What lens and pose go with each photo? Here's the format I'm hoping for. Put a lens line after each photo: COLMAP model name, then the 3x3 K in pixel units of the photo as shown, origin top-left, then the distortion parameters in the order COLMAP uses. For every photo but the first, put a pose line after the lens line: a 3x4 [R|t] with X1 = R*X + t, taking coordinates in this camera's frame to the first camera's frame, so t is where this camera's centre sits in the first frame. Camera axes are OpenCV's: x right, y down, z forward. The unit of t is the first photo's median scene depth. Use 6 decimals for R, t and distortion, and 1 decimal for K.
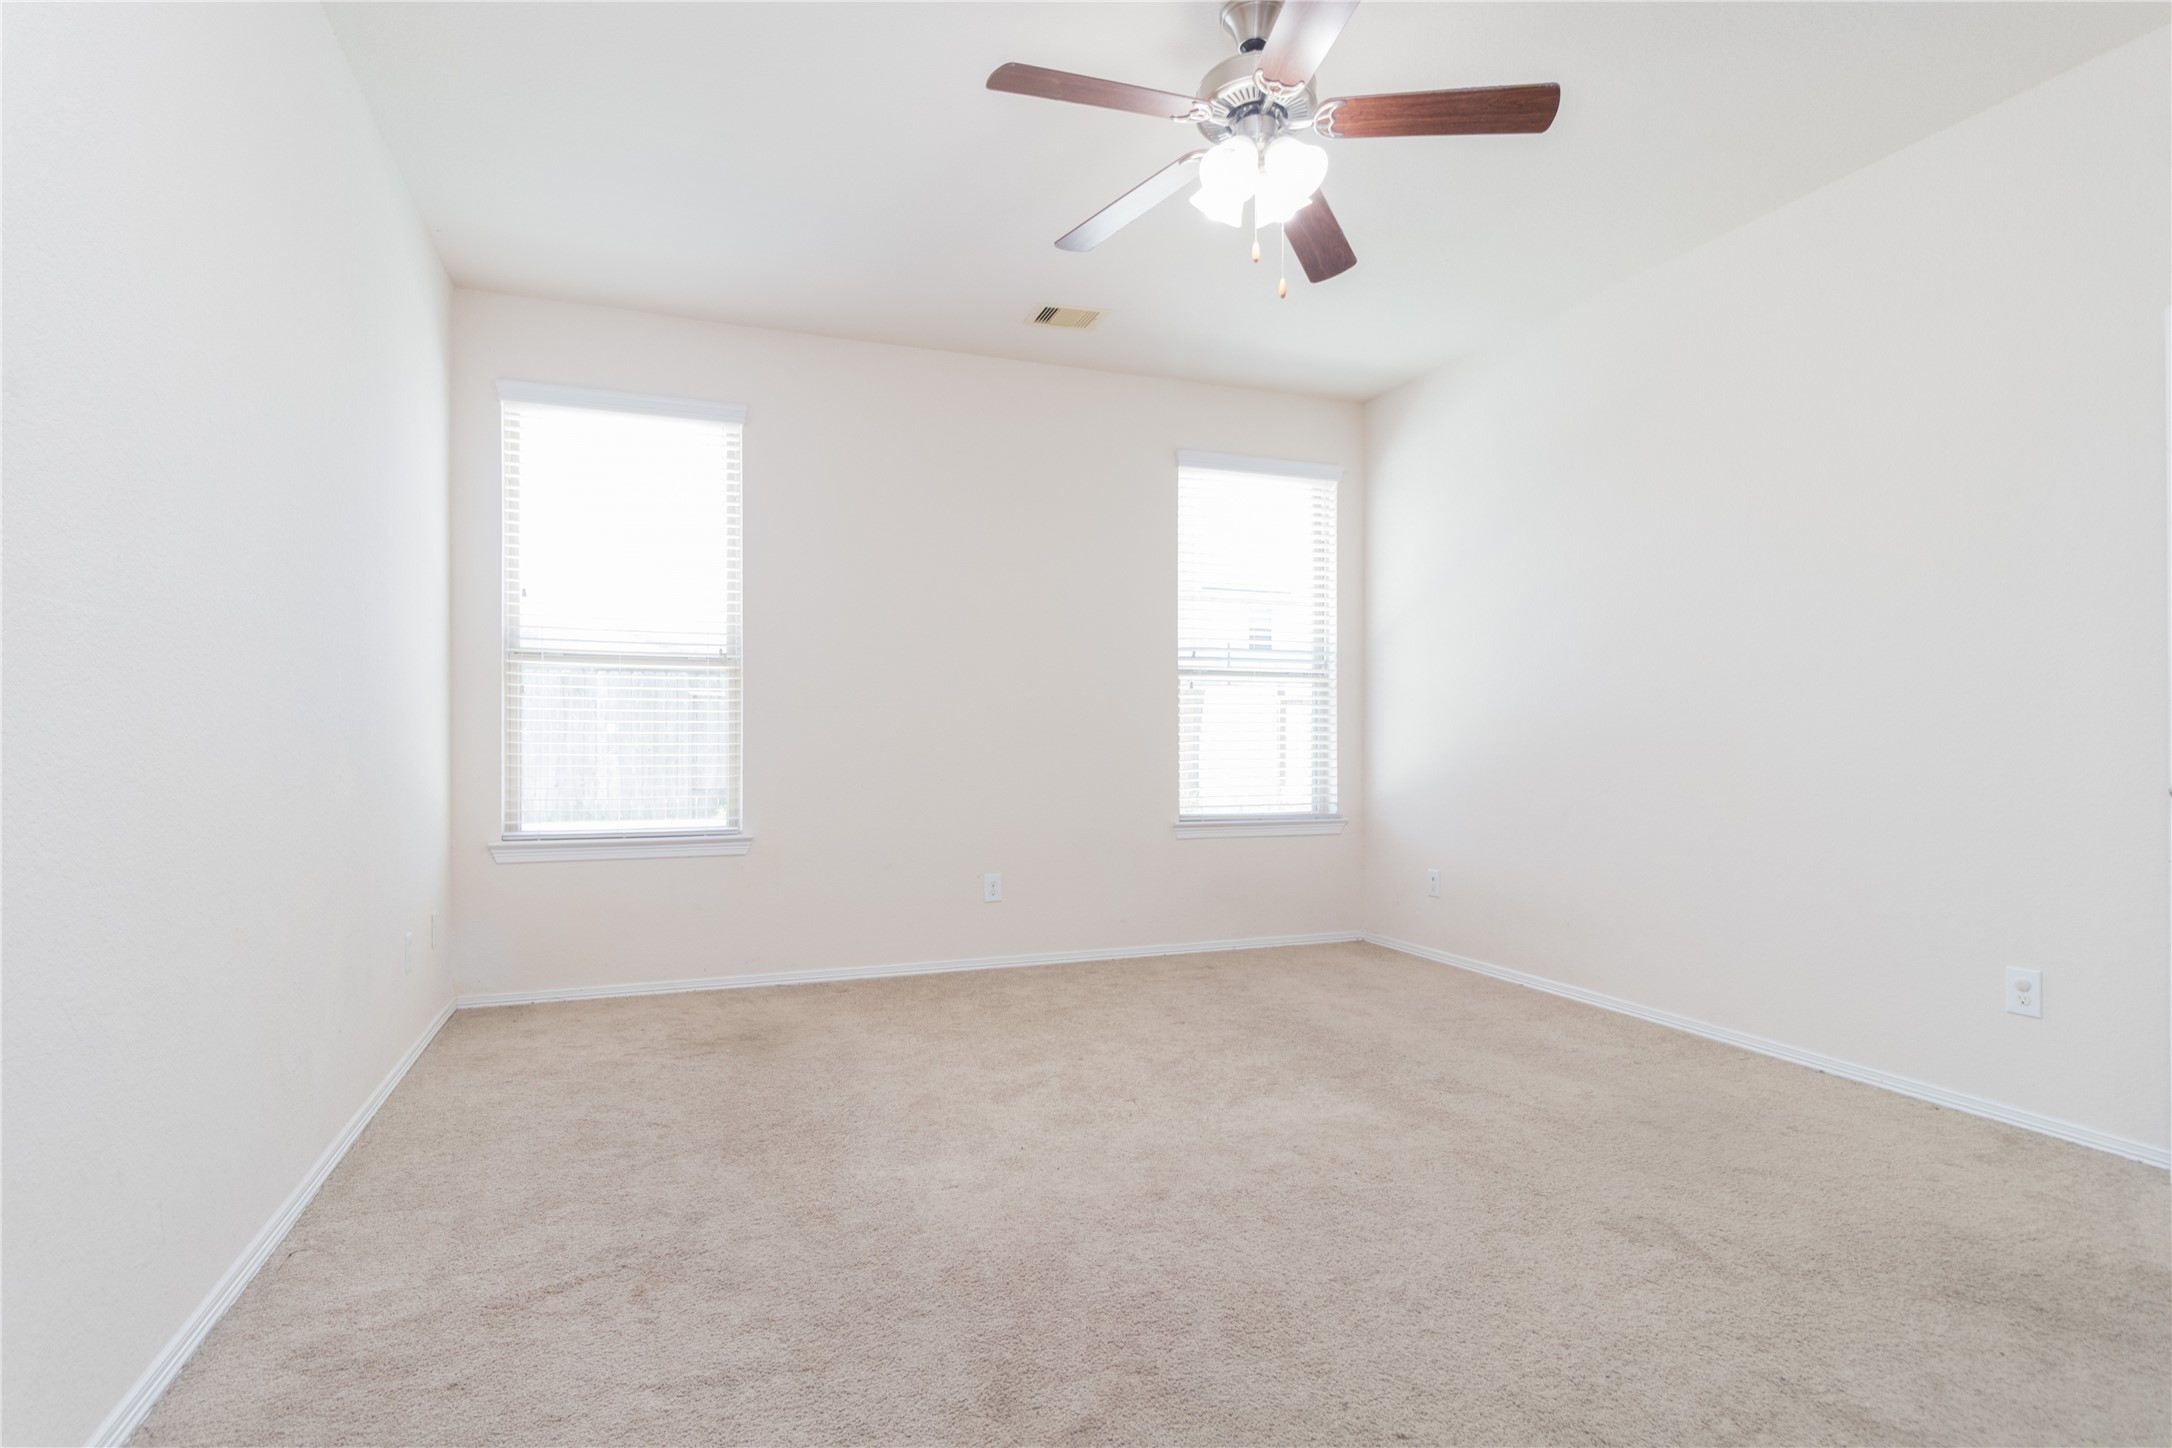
lens RADIAL K [[1090.1, 0, 1073.8], [0, 1090.1, 719.2], [0, 0, 1]] dist [0.001671, -0.000426]
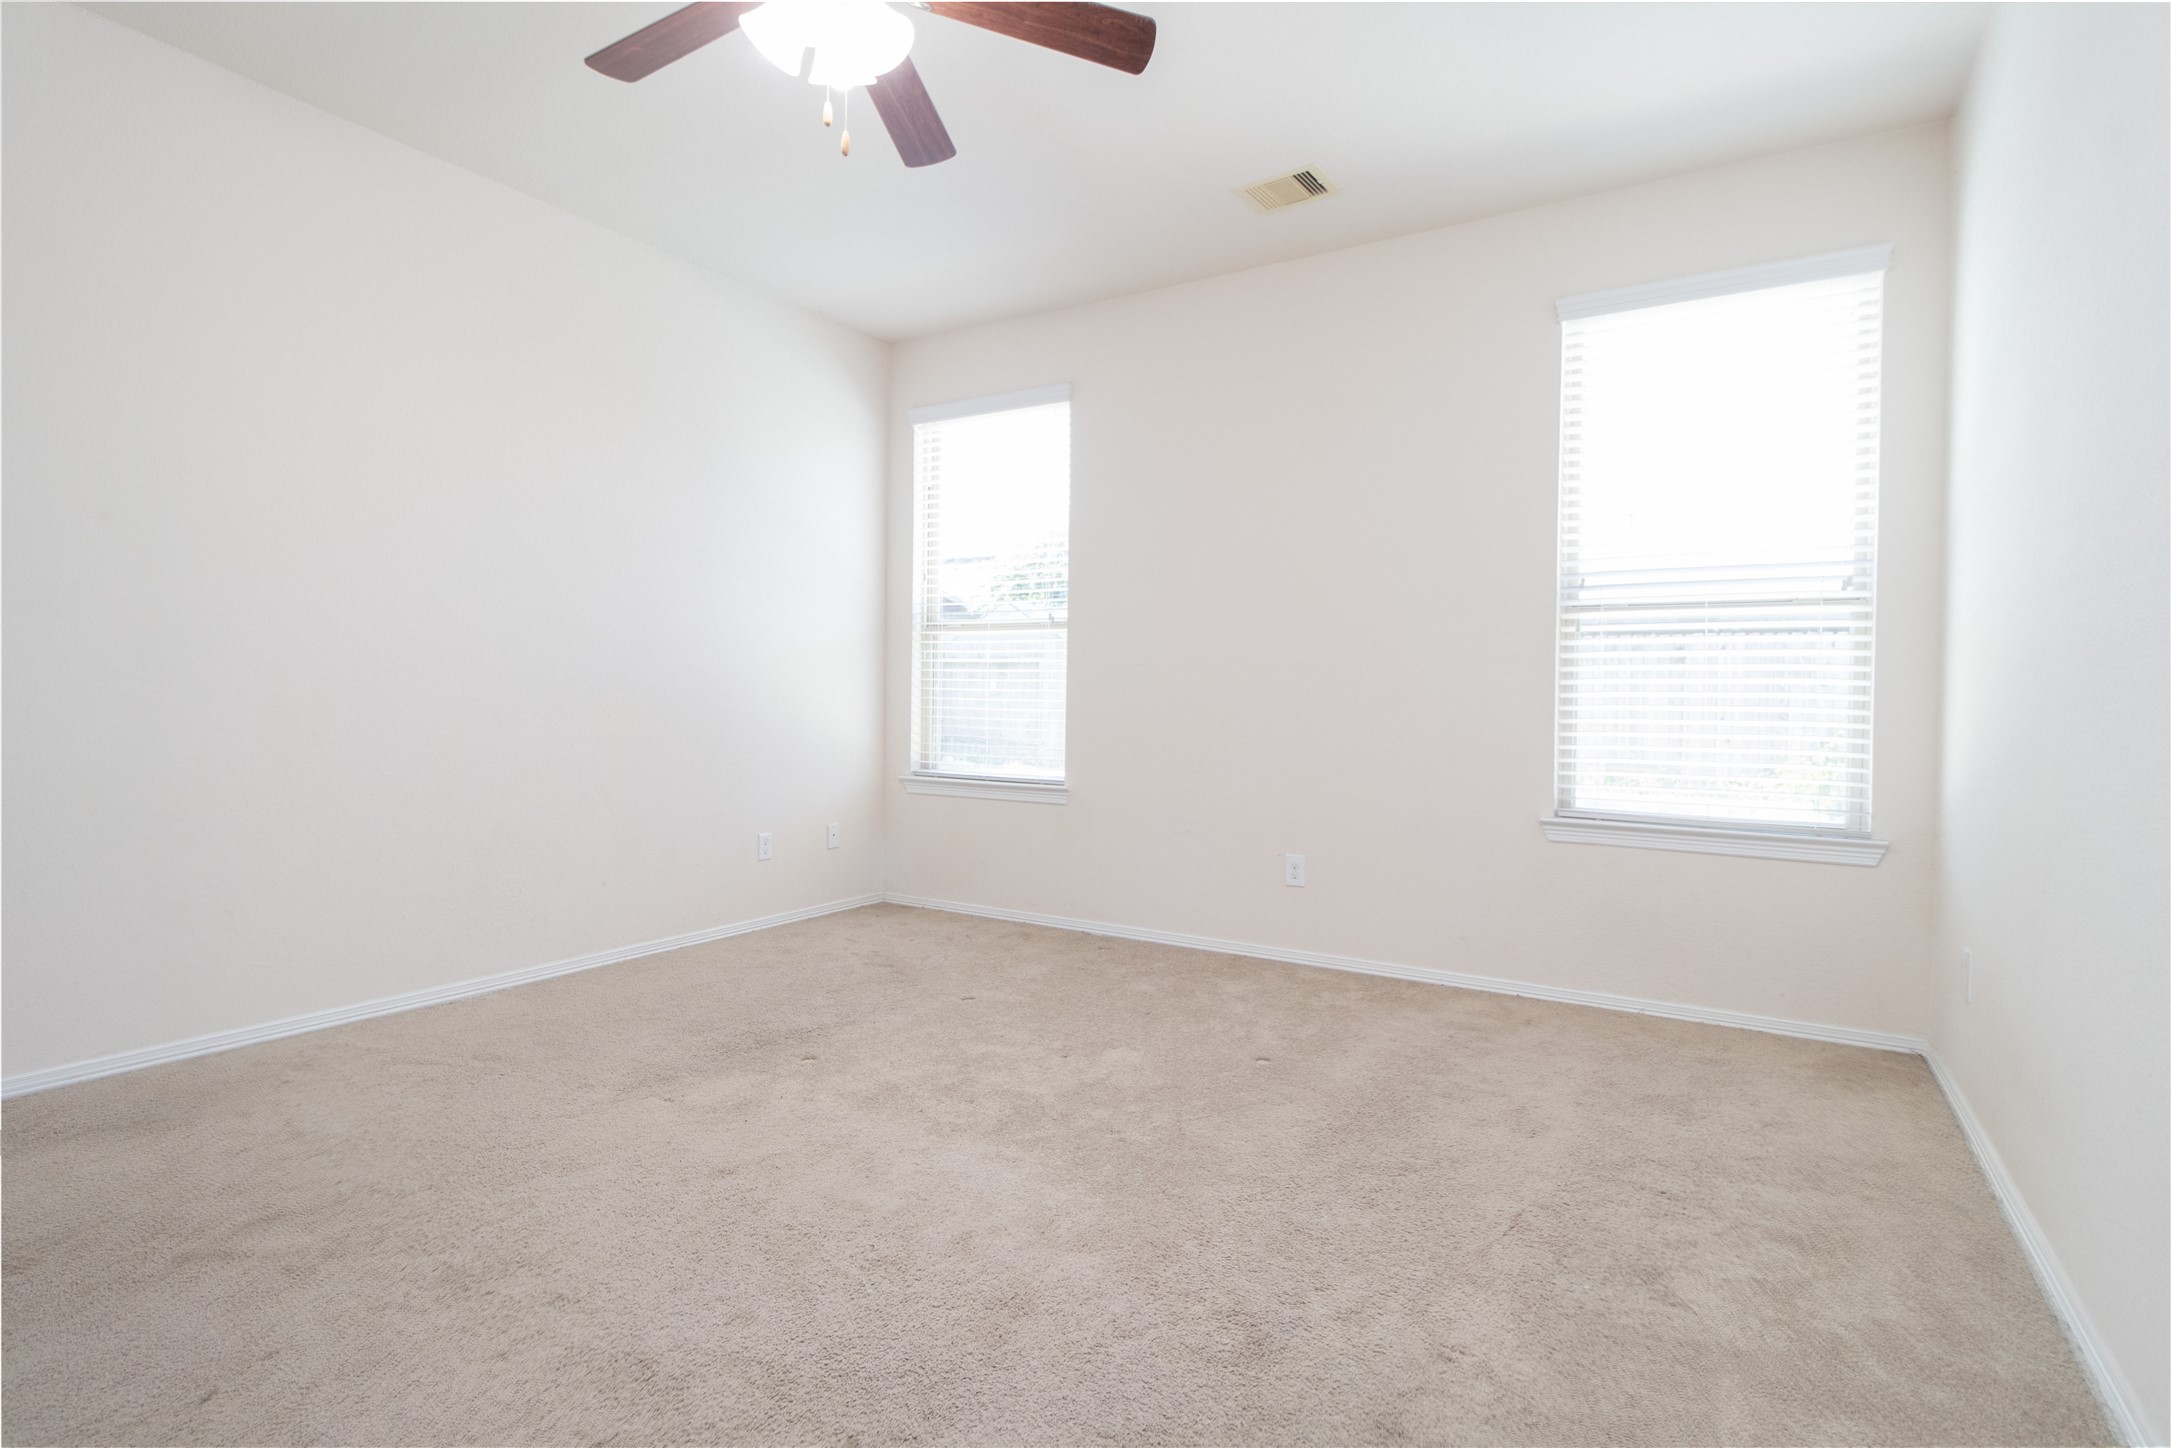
lens RADIAL K [[1089.6, 0, 1073.4], [0, 1089.6, 719.2], [0, 0, 1]] dist [0.001671, -0.000426]
pose [[0.597314, 0.023109, -0.801675, 0.527331], [0.010590, 0.999270, 0.036696, 0.001824], [0.801938, -0.030409, 0.596633, 0.353636]]
